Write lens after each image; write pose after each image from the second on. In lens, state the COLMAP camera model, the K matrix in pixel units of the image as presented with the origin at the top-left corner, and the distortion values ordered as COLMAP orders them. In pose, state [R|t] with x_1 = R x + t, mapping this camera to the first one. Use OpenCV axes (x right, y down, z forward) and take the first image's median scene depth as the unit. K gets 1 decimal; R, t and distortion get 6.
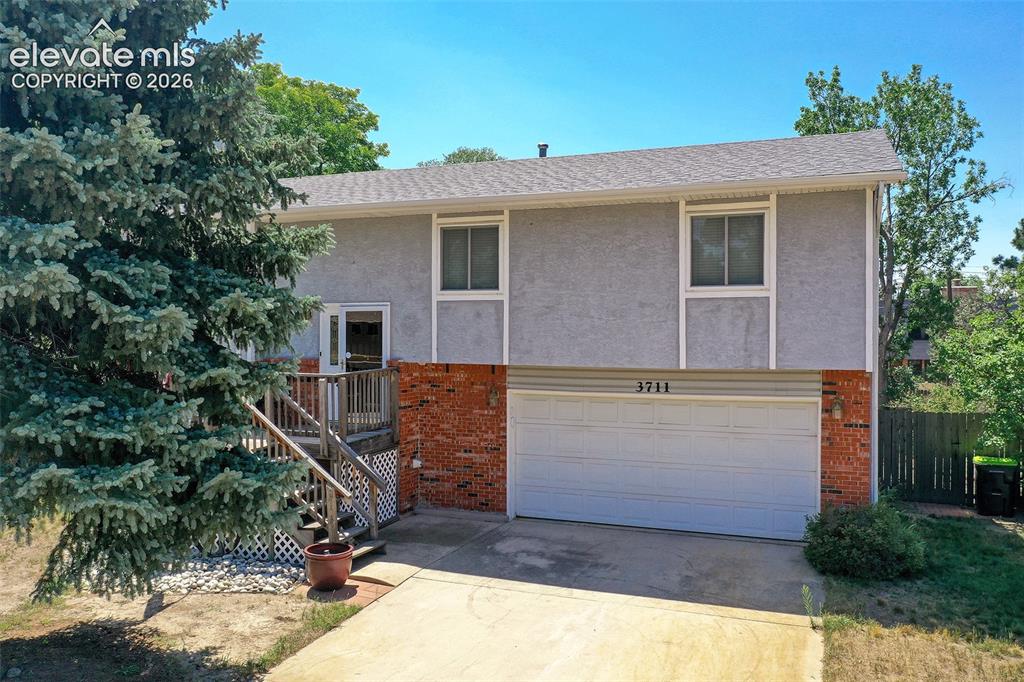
lens RADIAL K [[877.3, 0, 524.5], [0, 877.3, 326.6], [0, 0, 1]] dist [-0.004742, -0.003358]
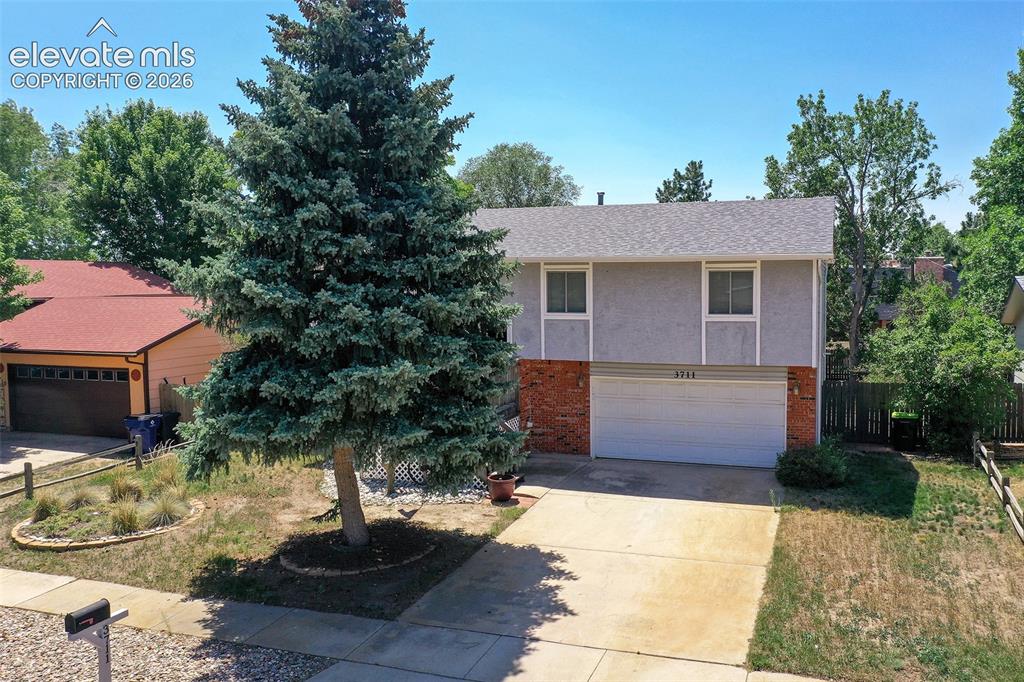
lens RADIAL K [[877.3, 0, 589.7], [0, 877.3, 319.5], [0, 0, 1]] dist [-0.004742, -0.003358]
pose [[0.997998, -0.011446, 0.062208, -0.131001], [0.008108, 0.998527, 0.053648, -0.124857], [-0.062731, -0.053036, 0.996620, -0.602662]]
